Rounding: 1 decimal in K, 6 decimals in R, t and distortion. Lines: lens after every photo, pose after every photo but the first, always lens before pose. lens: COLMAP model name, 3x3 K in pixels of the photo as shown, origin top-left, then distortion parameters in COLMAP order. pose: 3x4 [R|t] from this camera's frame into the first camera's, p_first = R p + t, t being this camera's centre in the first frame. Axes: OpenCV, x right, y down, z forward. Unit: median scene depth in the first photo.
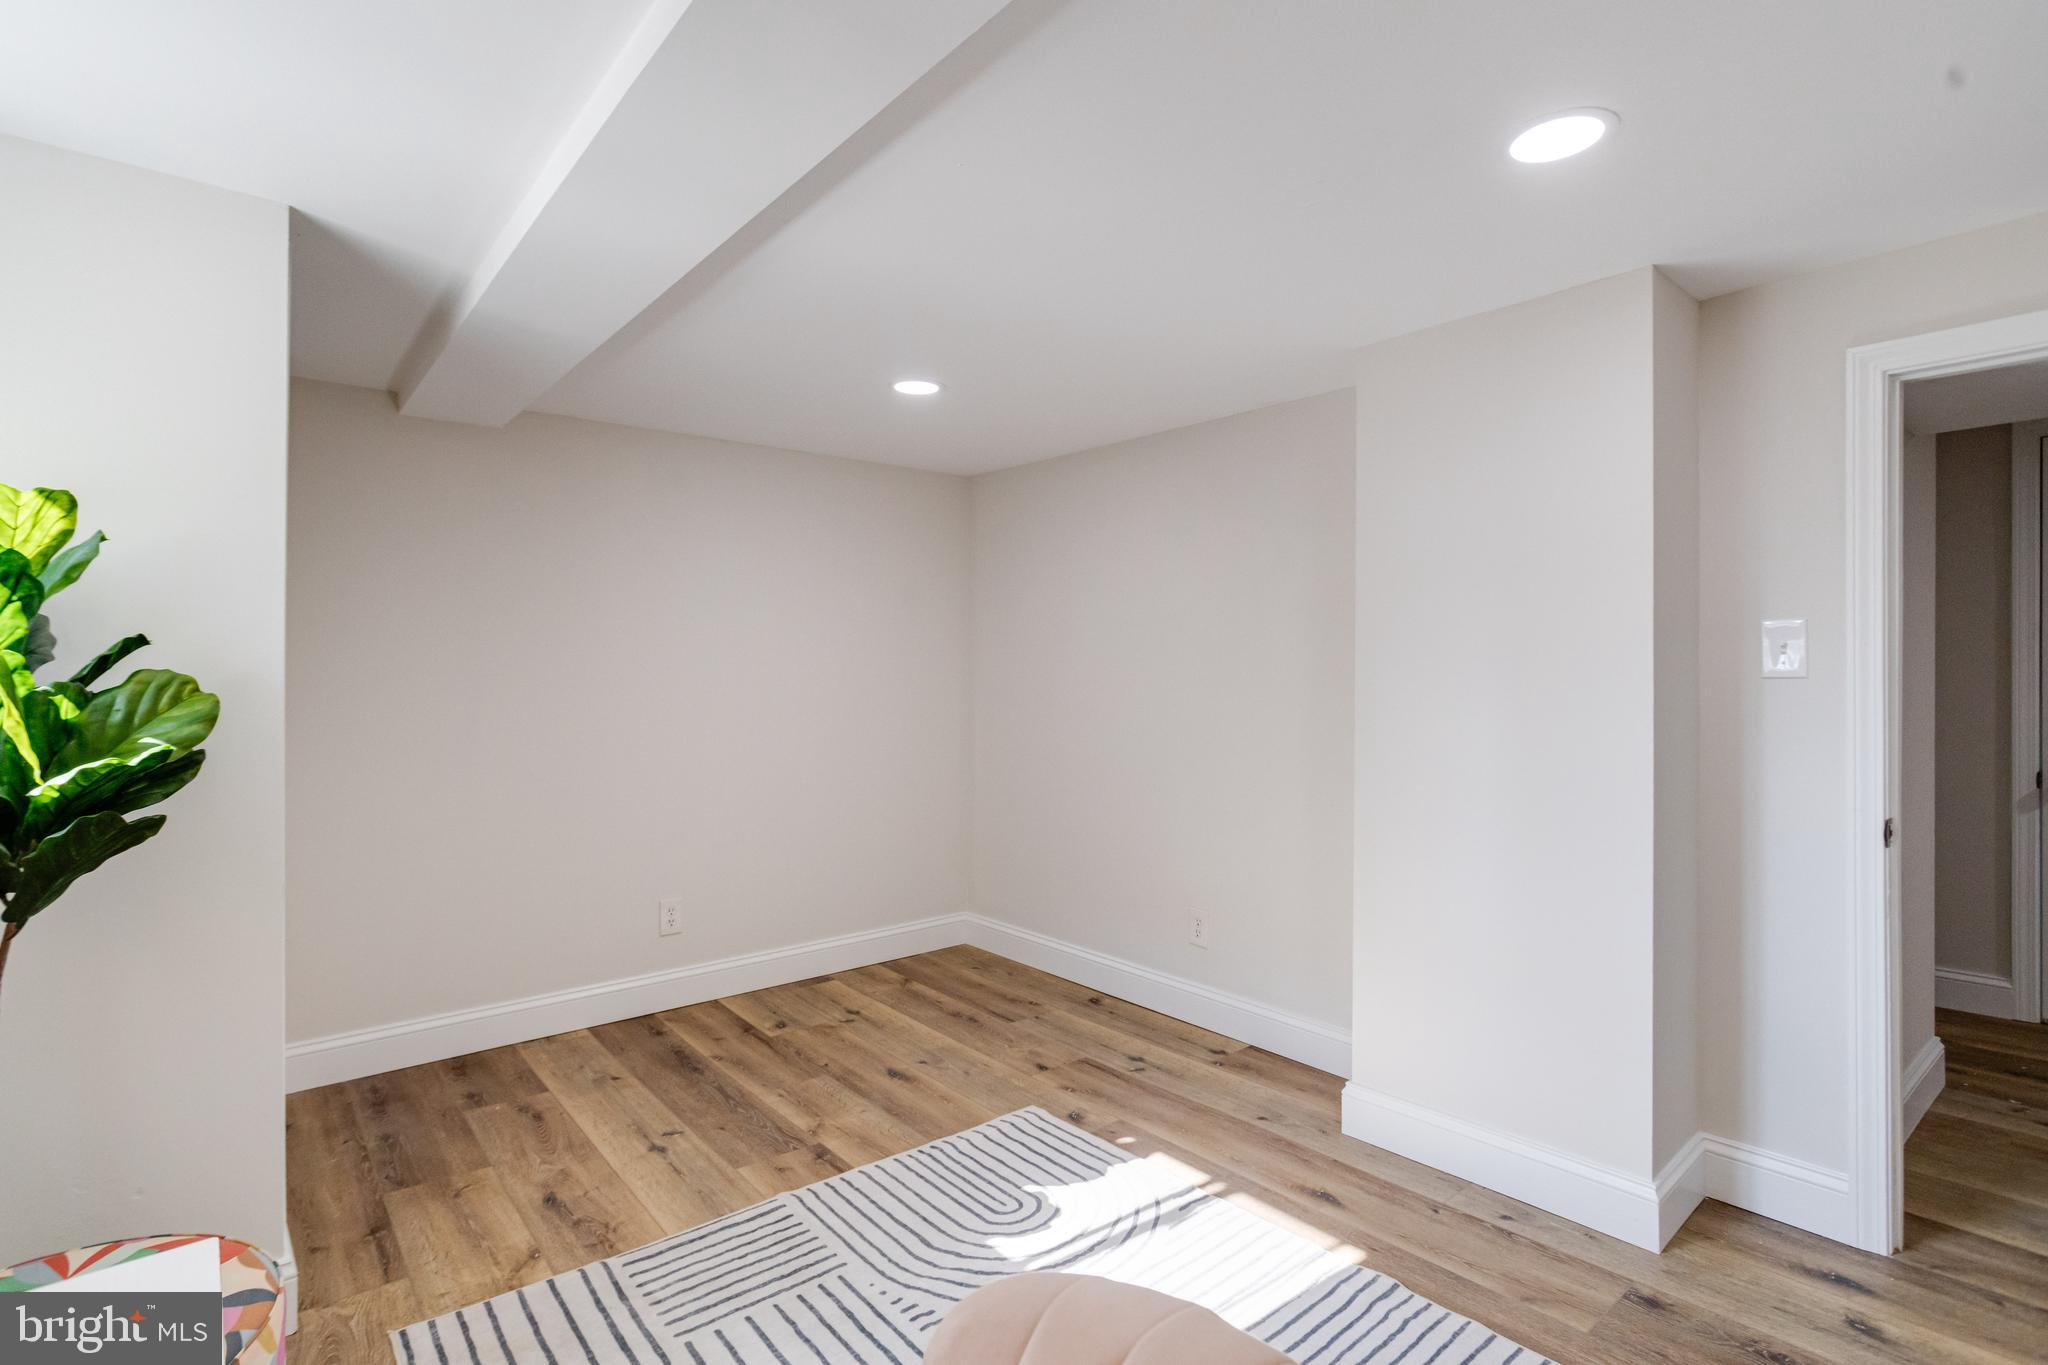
lens RADIAL K [[982.3, 0, 1020.1], [0, 982.3, 689.0], [0, 0, 1]] dist [0.001590, 0.003212]
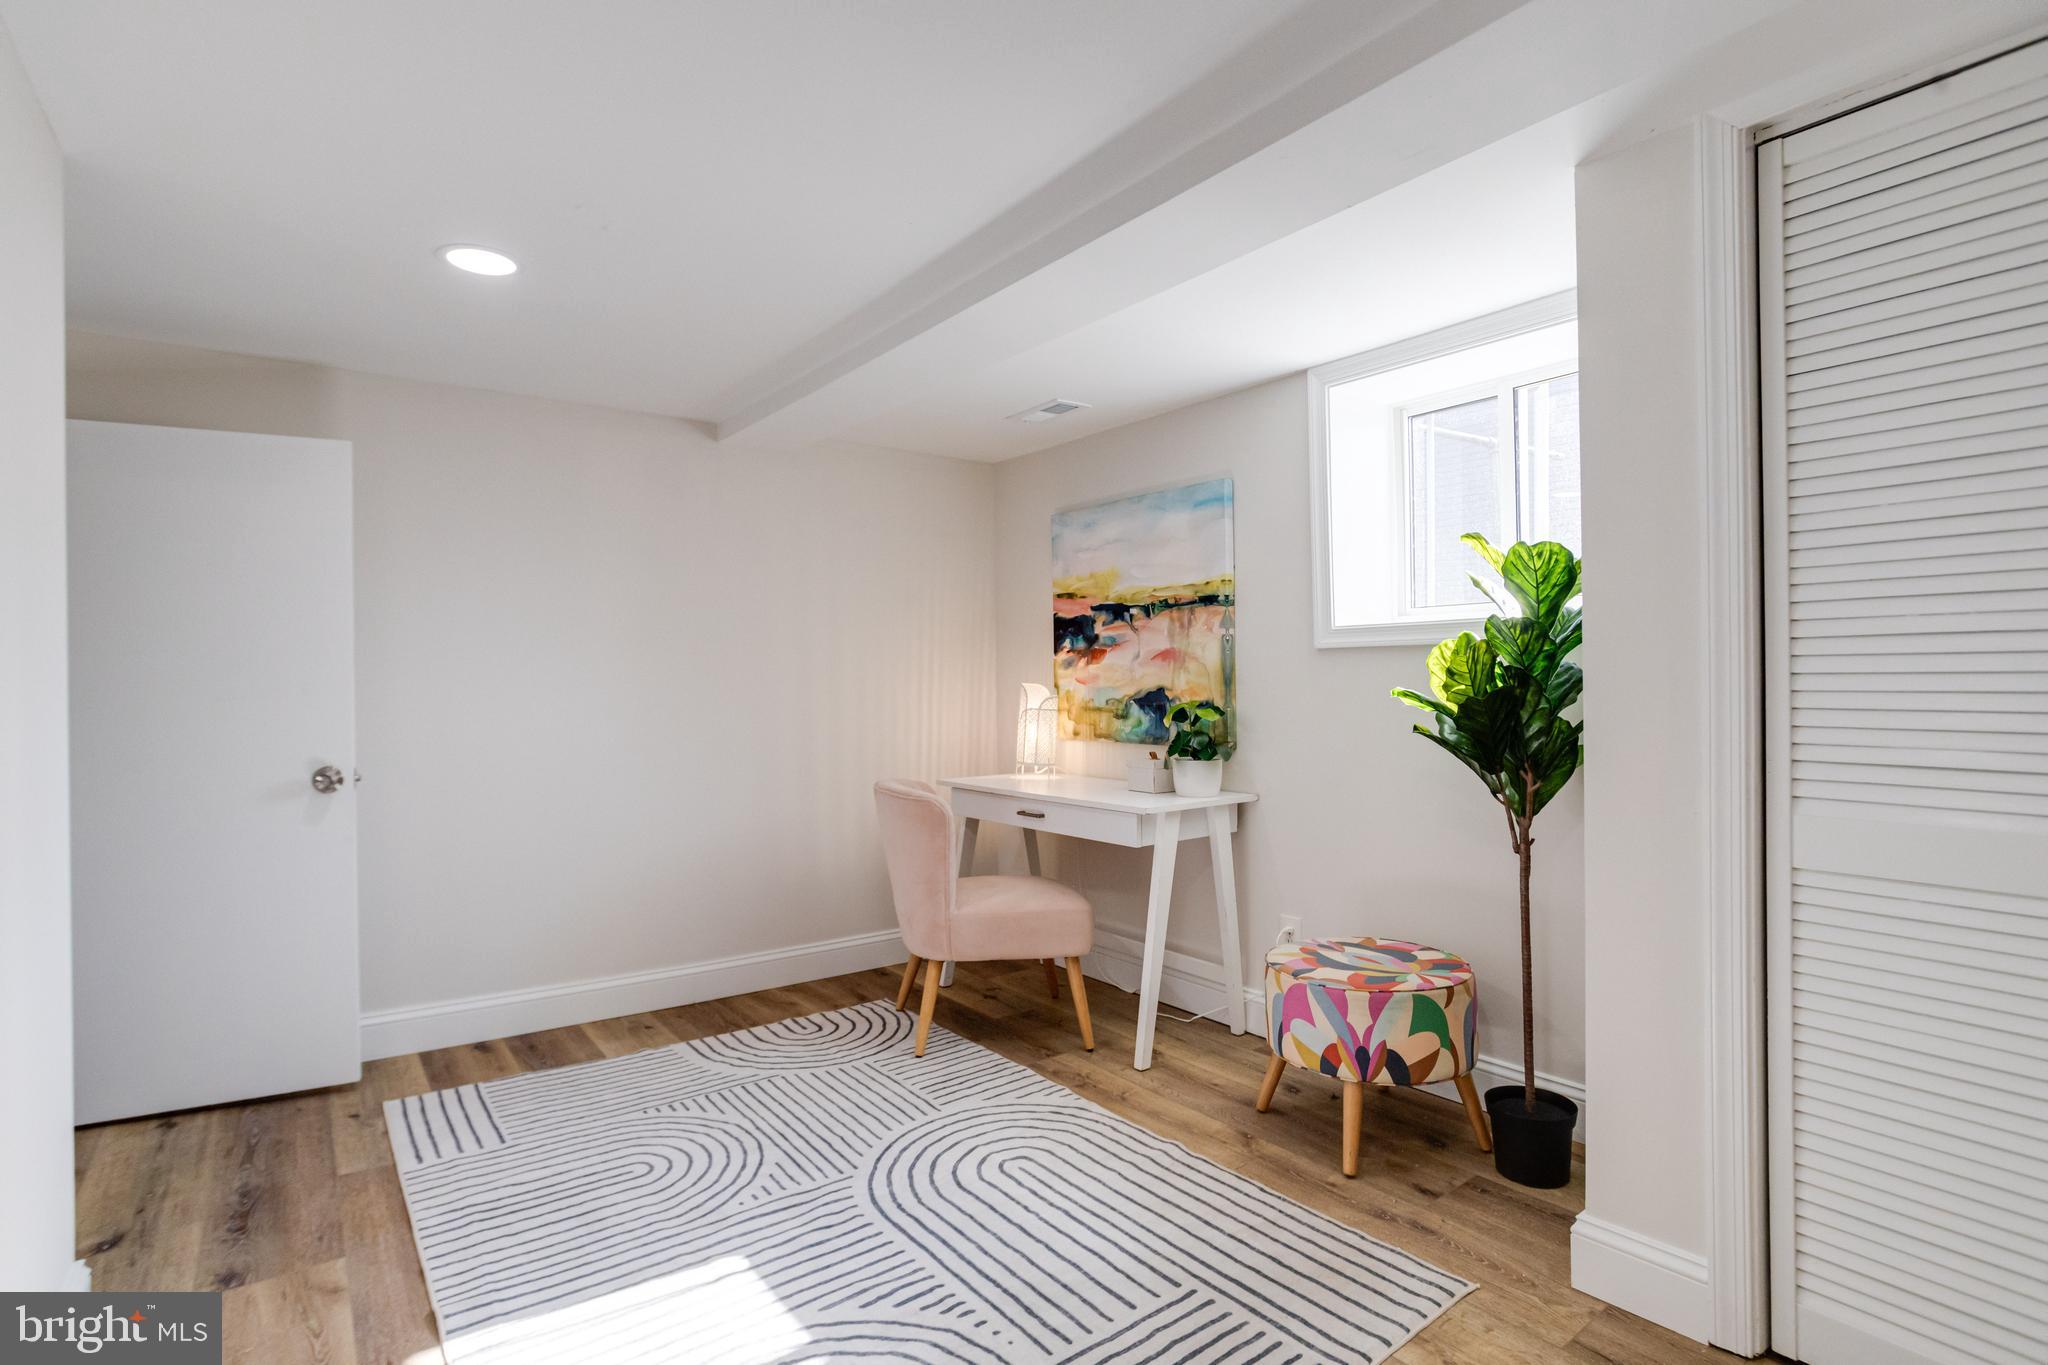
lens RADIAL K [[982.3, 0, 1022.4], [0, 982.3, 679.9], [0, 0, 1]] dist [0.001590, 0.003212]
pose [[-0.999145, 0.012528, 0.039390, -0.206016], [0.012314, 0.999908, -0.005664, 0.027246], [-0.039458, -0.005174, -0.999208, 1.896125]]
